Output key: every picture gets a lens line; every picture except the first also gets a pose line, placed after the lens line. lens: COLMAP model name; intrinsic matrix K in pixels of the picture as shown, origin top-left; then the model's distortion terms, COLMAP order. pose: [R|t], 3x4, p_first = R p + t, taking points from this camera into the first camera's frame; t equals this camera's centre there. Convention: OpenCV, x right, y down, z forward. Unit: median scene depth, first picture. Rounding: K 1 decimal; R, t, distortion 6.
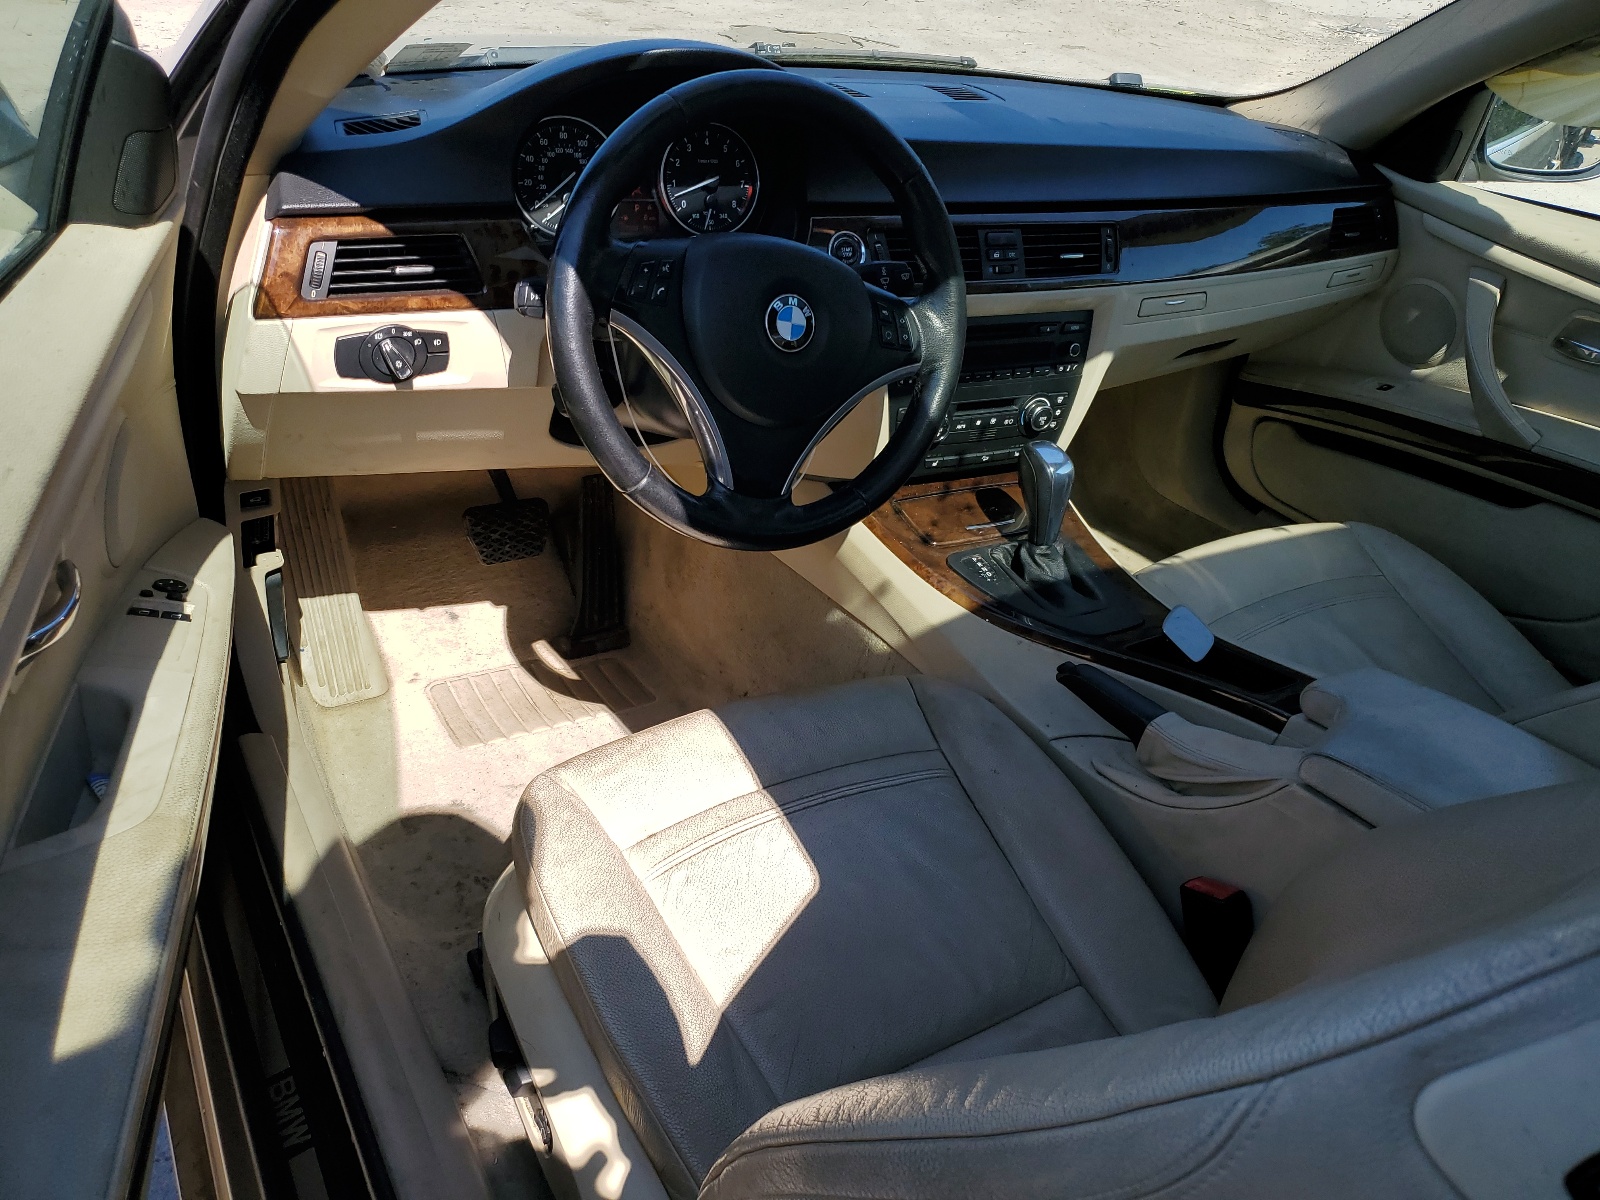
lens RADIAL K [[1199.9, 0, 798.9], [0, 1199.9, 595.0], [0, 0, 1]] dist [-0.004657, -0.010634]
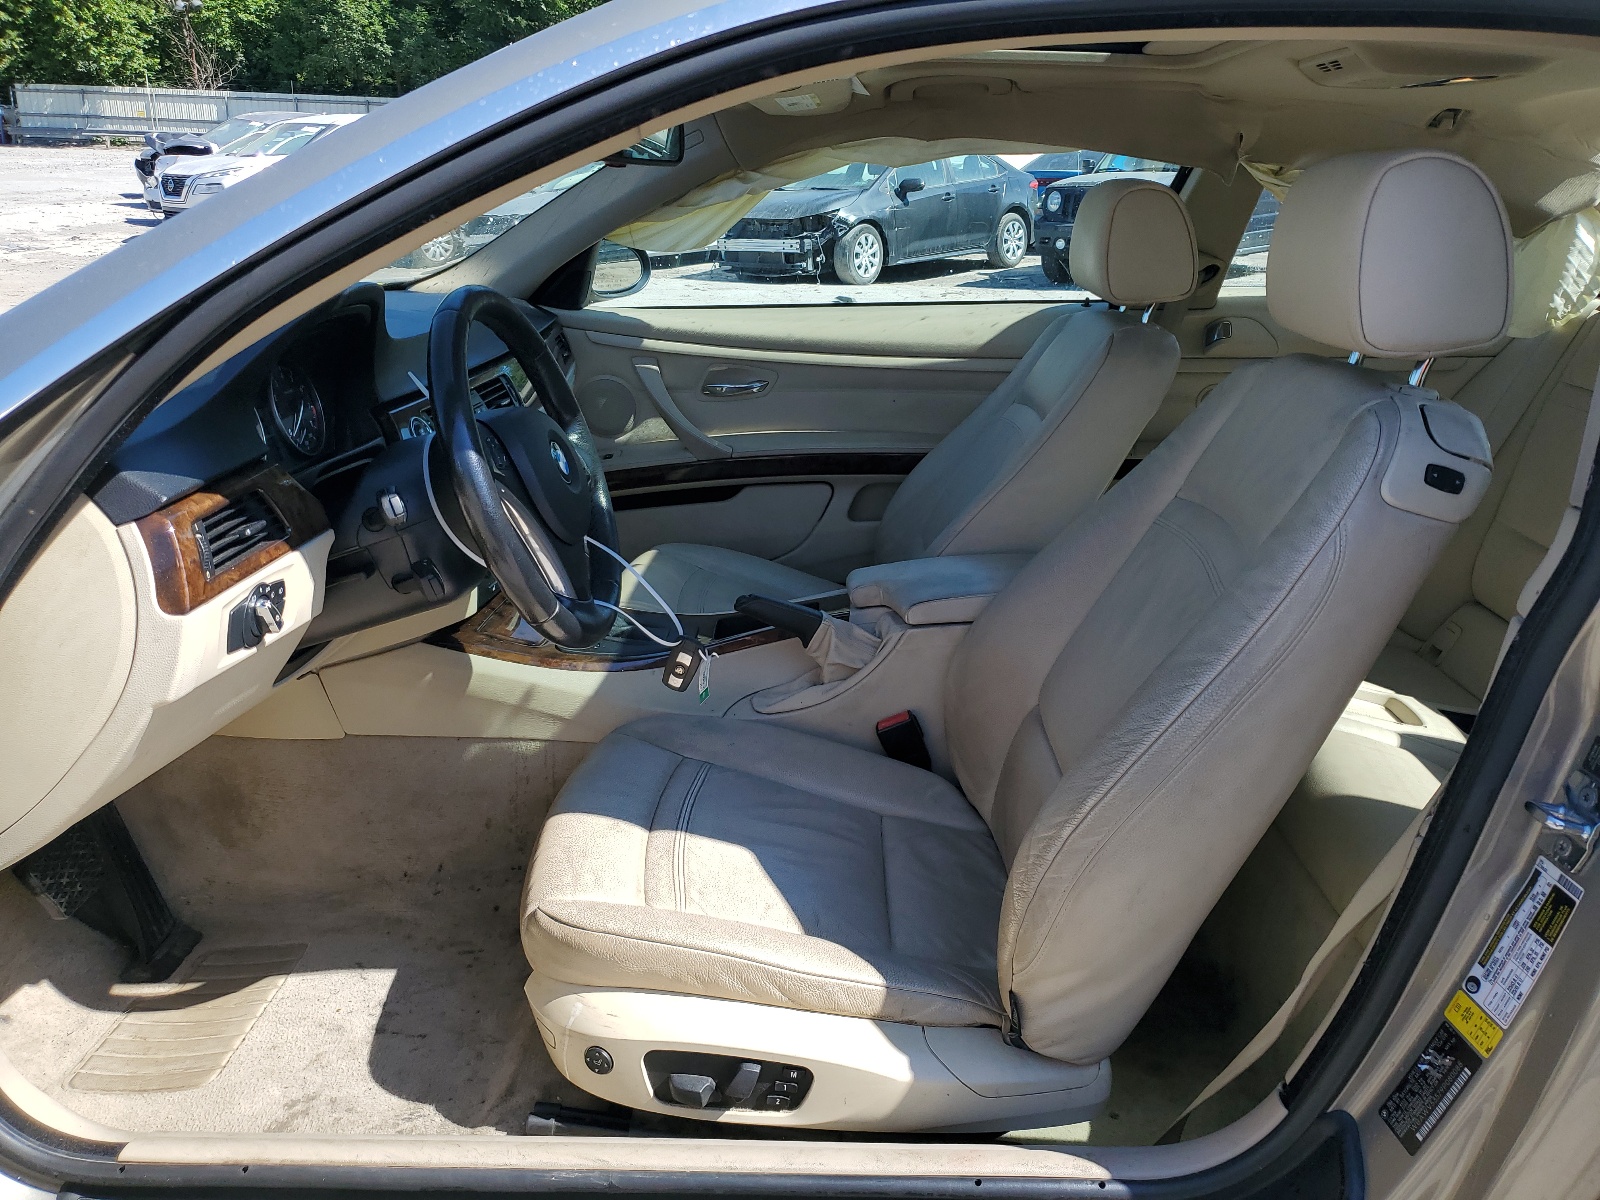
lens RADIAL K [[1199.9, 0, 804.9], [0, 1199.9, 603.8], [0, 0, 1]] dist [-0.004657, -0.010634]
pose [[0.541909, -0.366879, 0.756131, -0.778637], [0.464570, 0.880504, 0.094274, -0.083764], [-0.700363, 0.300188, 0.647594, 0.027962]]
